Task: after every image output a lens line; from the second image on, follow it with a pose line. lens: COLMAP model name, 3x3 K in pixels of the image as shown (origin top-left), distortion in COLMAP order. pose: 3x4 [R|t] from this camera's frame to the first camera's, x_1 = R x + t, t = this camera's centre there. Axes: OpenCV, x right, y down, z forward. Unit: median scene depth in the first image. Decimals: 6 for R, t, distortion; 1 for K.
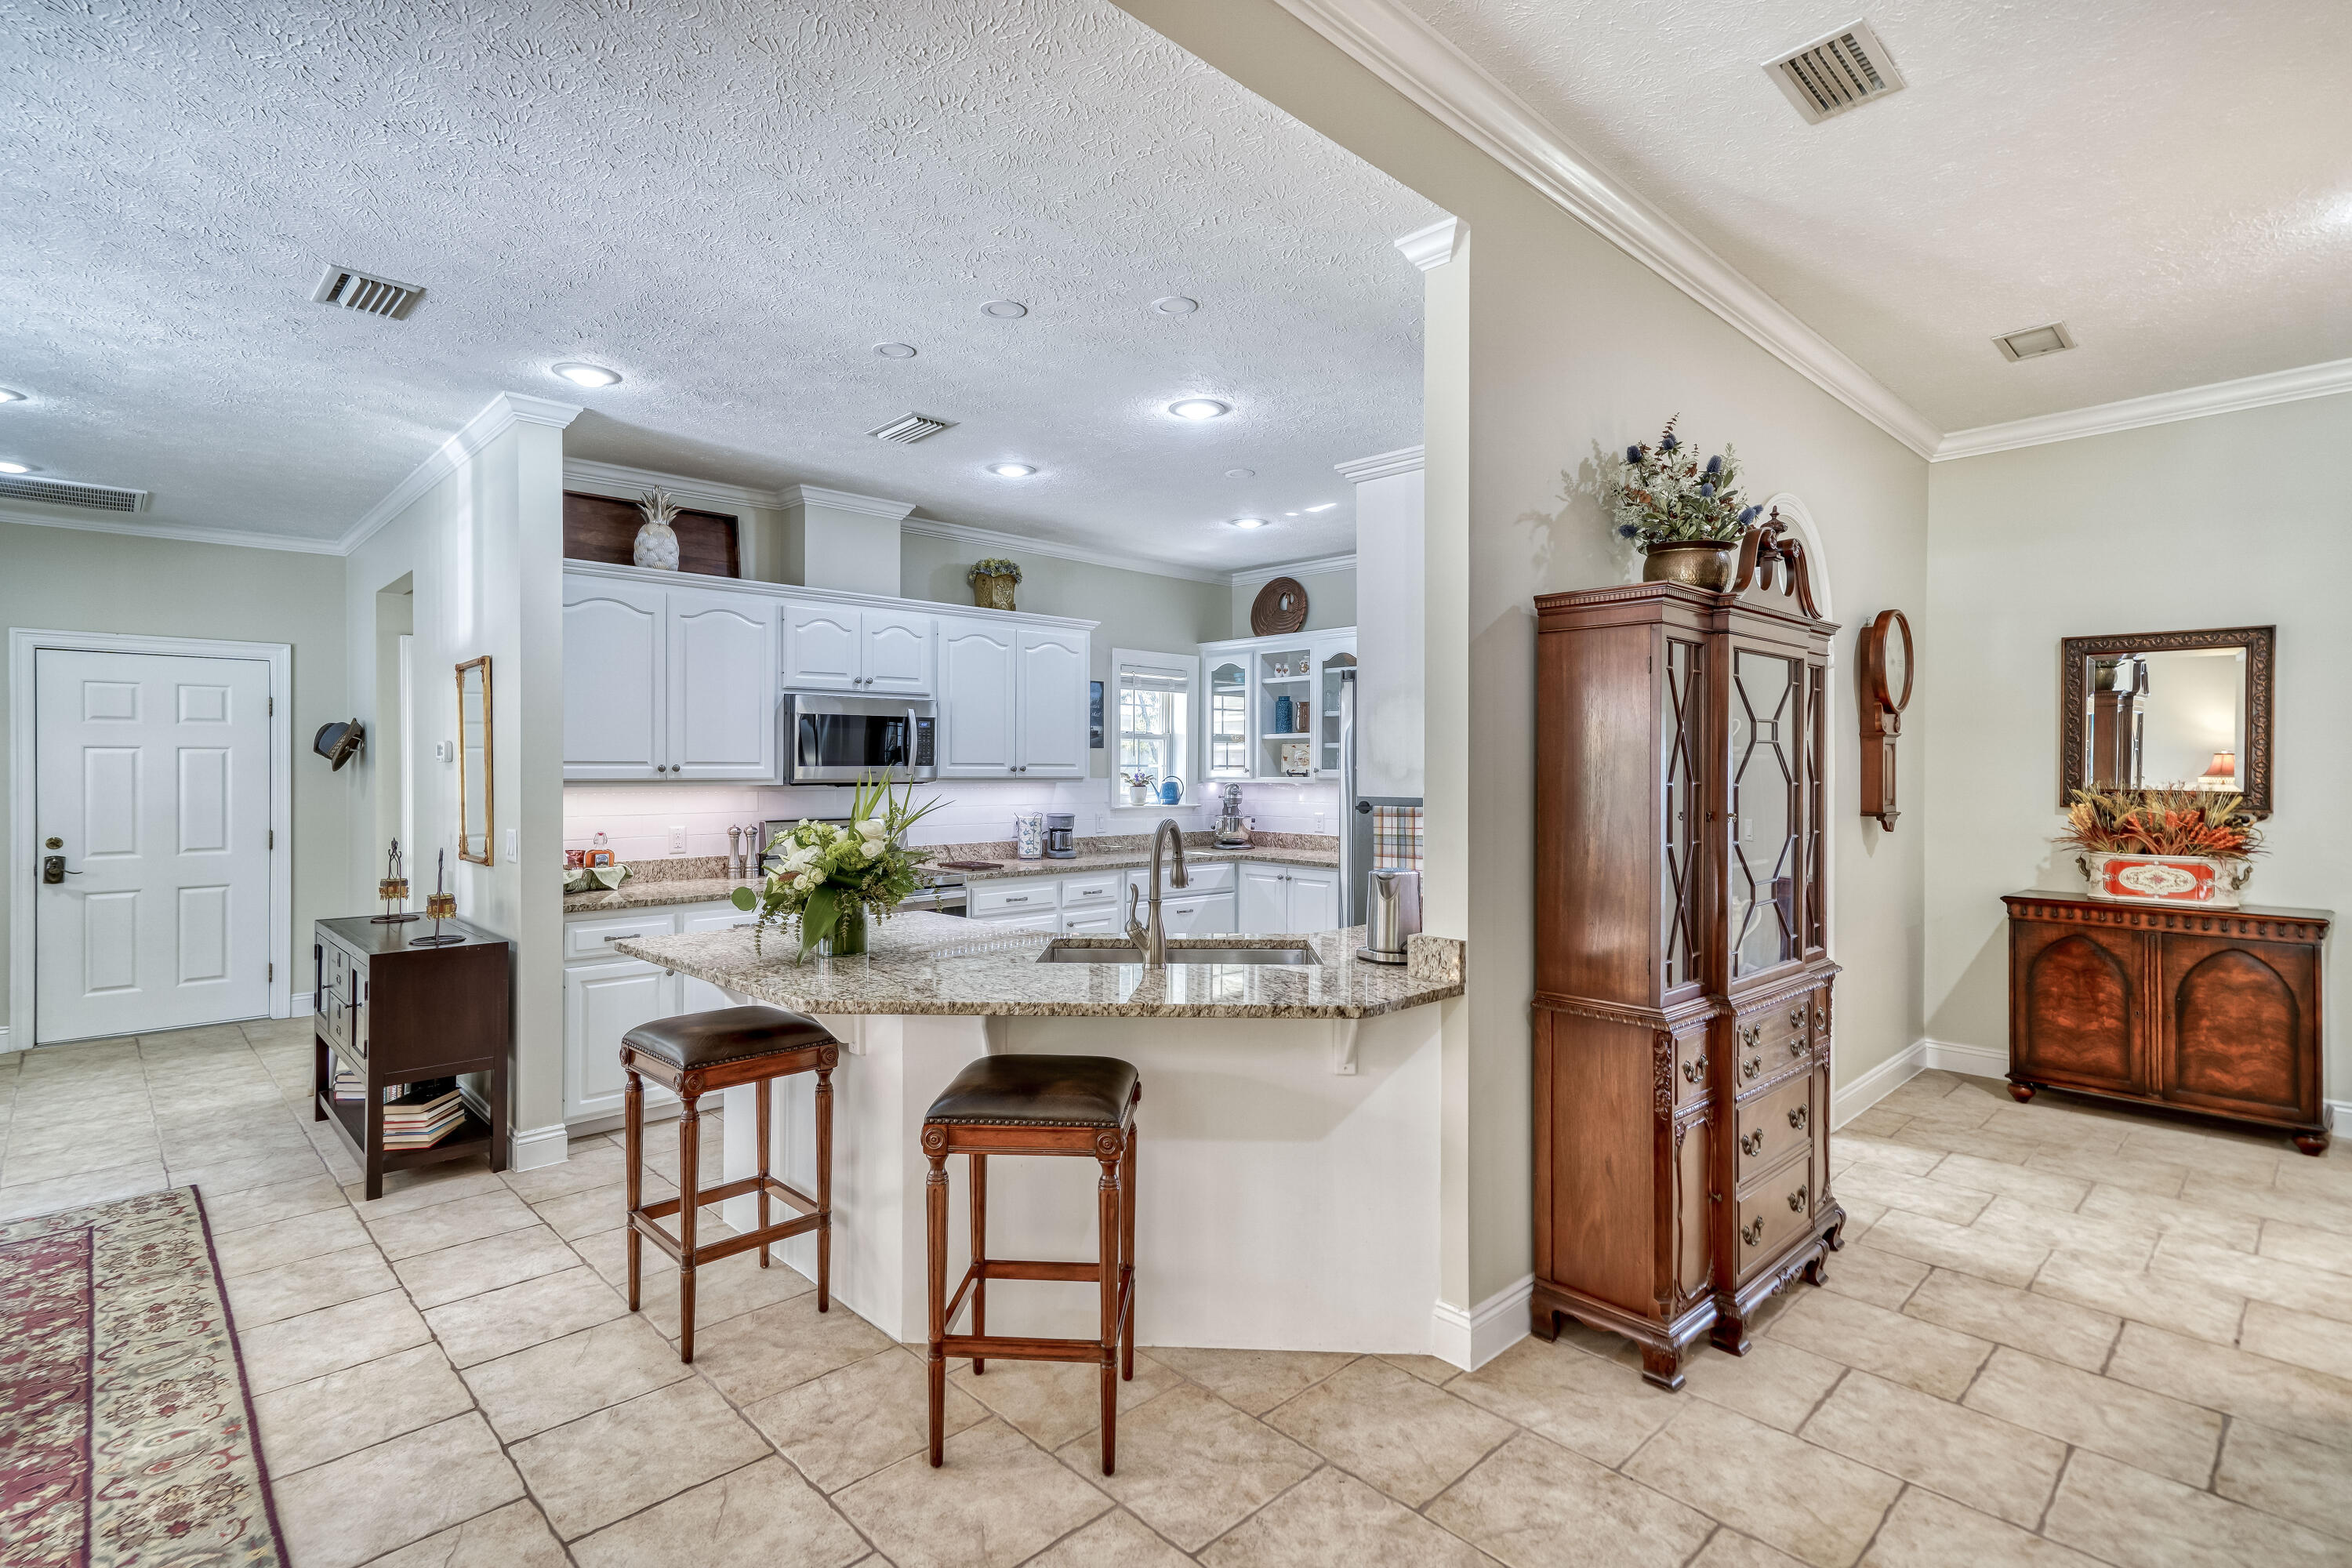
lens RADIAL K [[1127.7, 0, 1175.9], [0, 1127.7, 757.1], [0, 0, 1]] dist [0.017431, 0.000846]
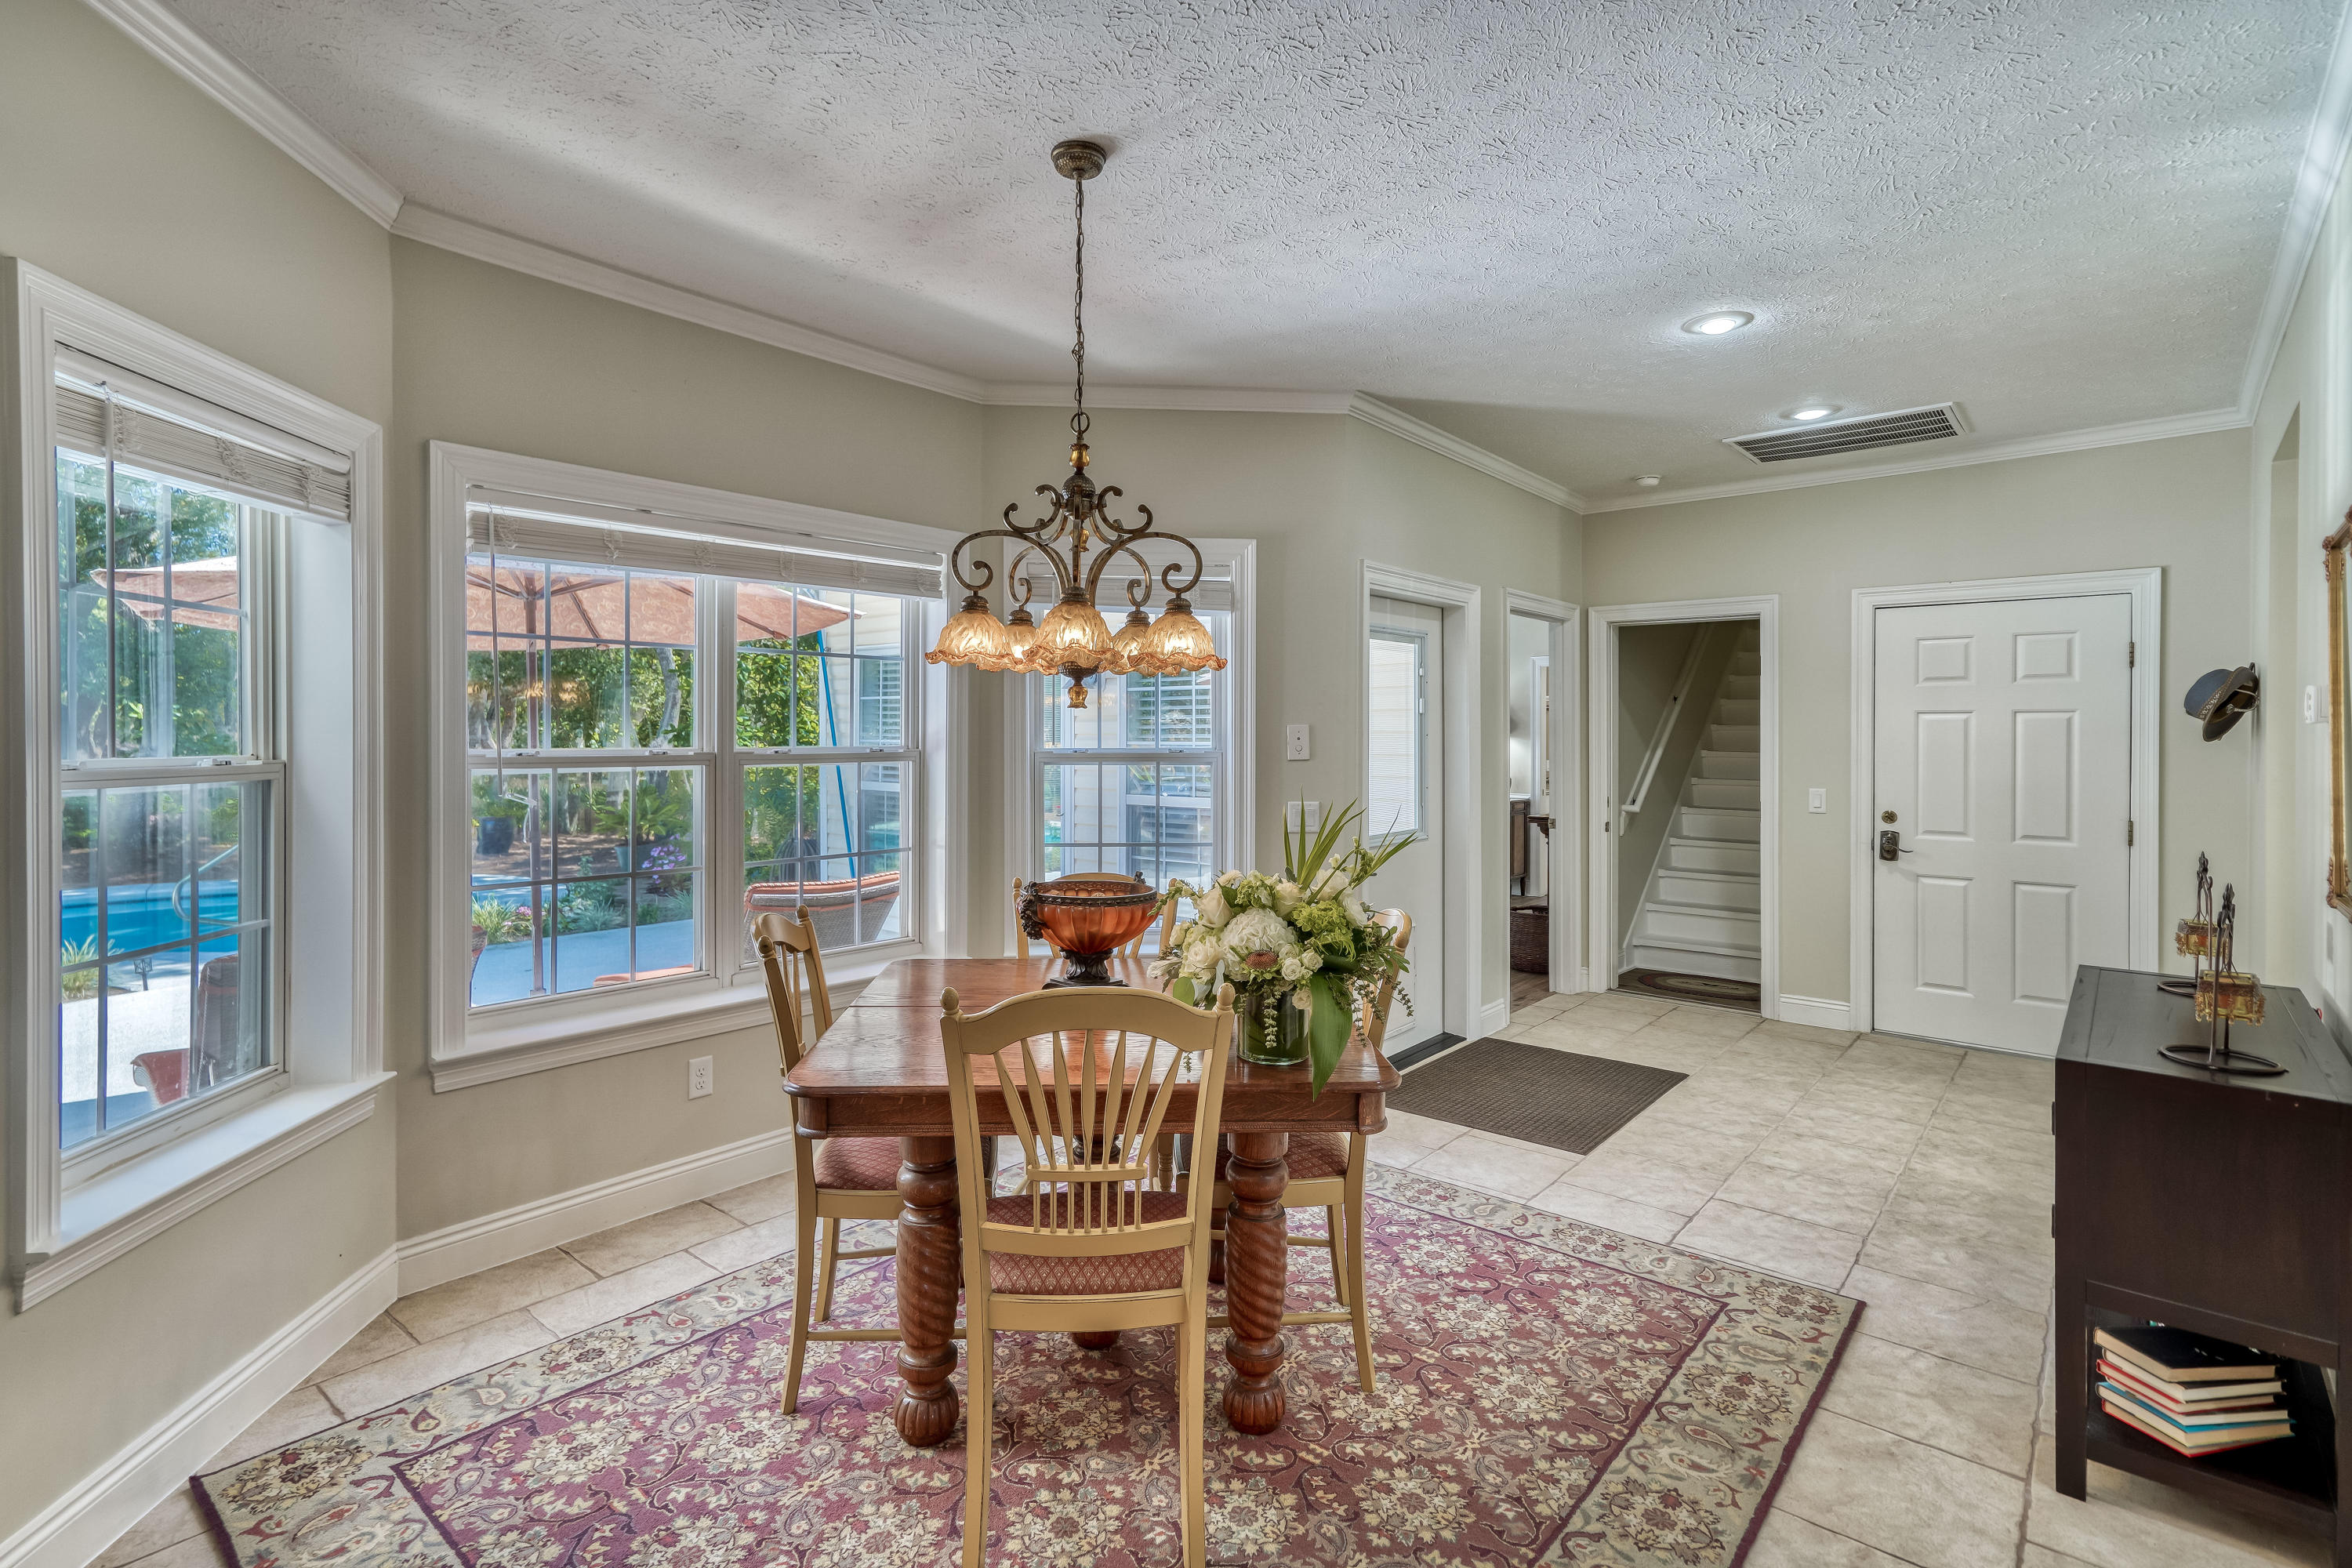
lens RADIAL K [[1119.5, 0, 1160.9], [0, 1119.5, 746.0], [0, 0, 1]] dist [0.016475, -0.000015]
pose [[0.086817, 0.009136, -0.996182, -0.171064], [0.004175, 0.999946, 0.009534, 0.009384], [0.996216, -0.004987, 0.086774, 0.467965]]
